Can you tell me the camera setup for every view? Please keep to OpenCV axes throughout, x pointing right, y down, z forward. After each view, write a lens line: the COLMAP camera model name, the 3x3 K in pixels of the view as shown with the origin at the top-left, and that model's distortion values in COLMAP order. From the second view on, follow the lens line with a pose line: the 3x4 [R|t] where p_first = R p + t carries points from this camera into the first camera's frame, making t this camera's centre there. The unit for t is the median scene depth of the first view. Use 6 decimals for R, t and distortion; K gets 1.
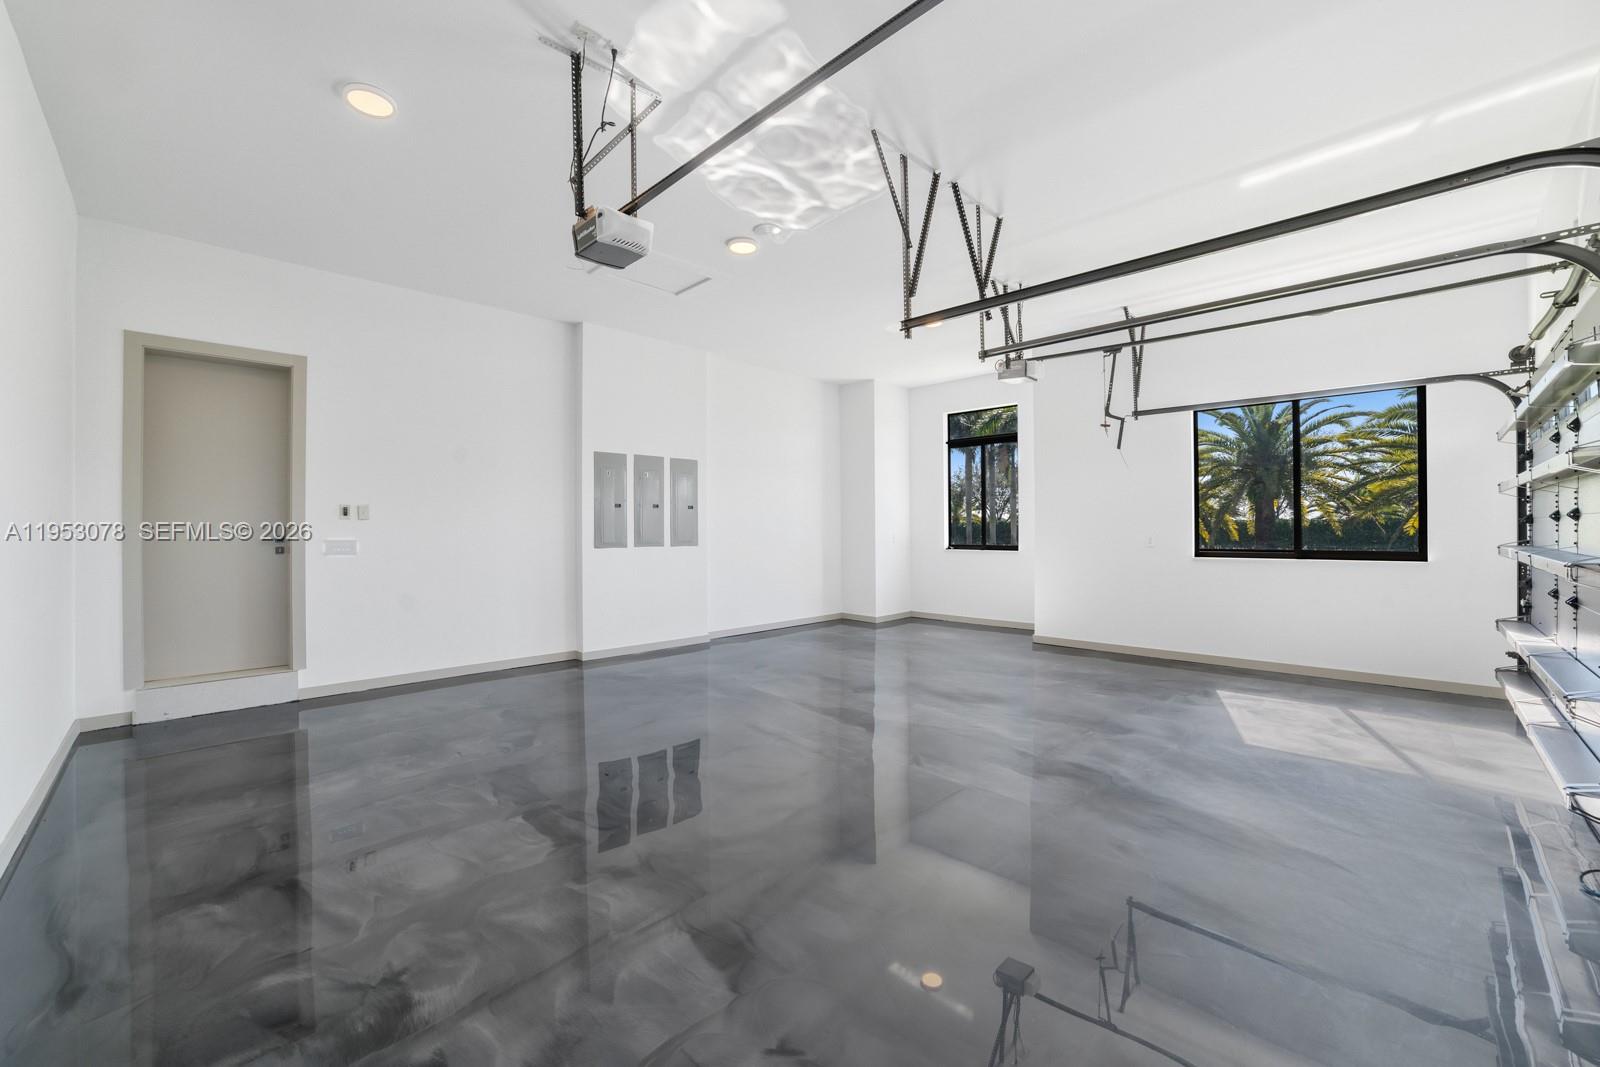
lens RADIAL K [[619.6, 0, 796.4], [0, 619.6, 532.0], [0, 0, 1]] dist [-0.014042, 0.000125]
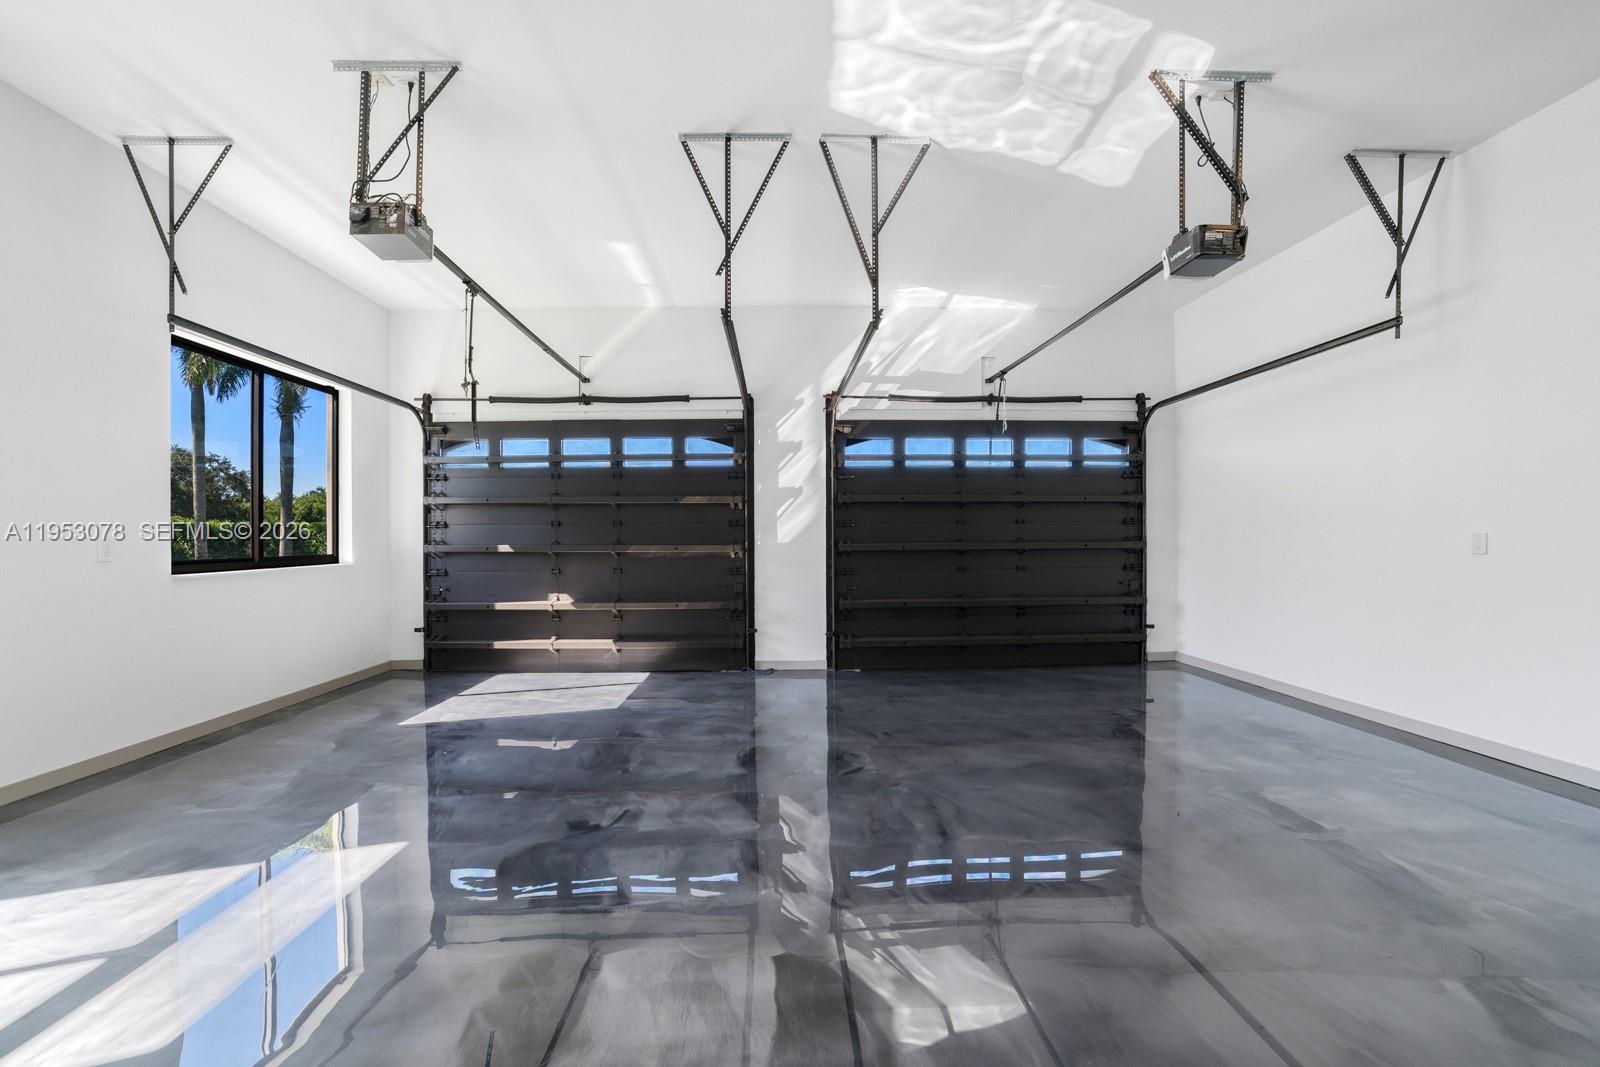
lens RADIAL K [[619.6, 0, 802.7], [0, 619.6, 531.6], [0, 0, 1]] dist [-0.014042, 0.000125]
pose [[-0.726305, 0.007801, 0.687328, -0.401232], [0.007663, 0.999965, -0.003252, 0.016227], [-0.687330, 0.002905, -0.726340, 1.725978]]
